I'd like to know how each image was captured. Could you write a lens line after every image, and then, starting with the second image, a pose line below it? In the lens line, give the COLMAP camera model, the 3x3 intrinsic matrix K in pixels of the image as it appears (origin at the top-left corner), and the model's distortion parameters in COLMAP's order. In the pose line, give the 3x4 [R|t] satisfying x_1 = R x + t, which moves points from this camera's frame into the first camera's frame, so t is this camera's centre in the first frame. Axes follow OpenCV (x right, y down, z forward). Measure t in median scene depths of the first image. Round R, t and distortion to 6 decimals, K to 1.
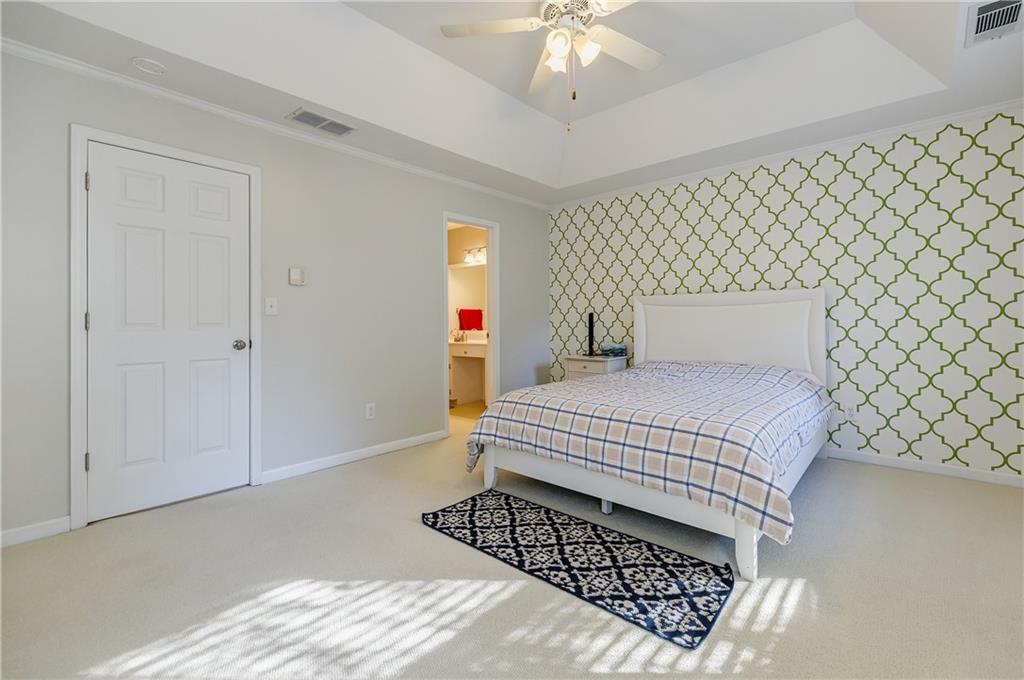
lens RADIAL K [[430.4, 0, 520.9], [0, 430.4, 332.5], [0, 0, 1]] dist [0.001716, -0.000043]
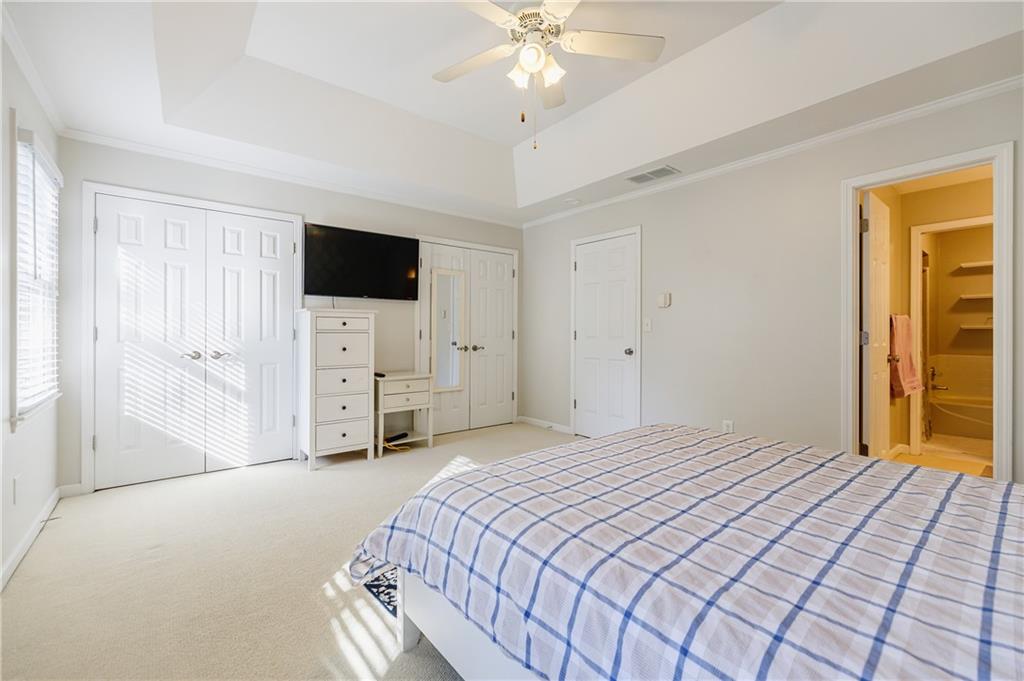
lens RADIAL K [[430.4, 0, 520.9], [0, 430.4, 333.0], [0, 0, 1]] dist [0.001716, -0.000043]
pose [[-0.135826, -0.002404, -0.990730, 0.793124], [-0.029717, 0.999557, 0.001649, -0.022855], [0.990287, 0.029665, -0.135837, 0.787488]]
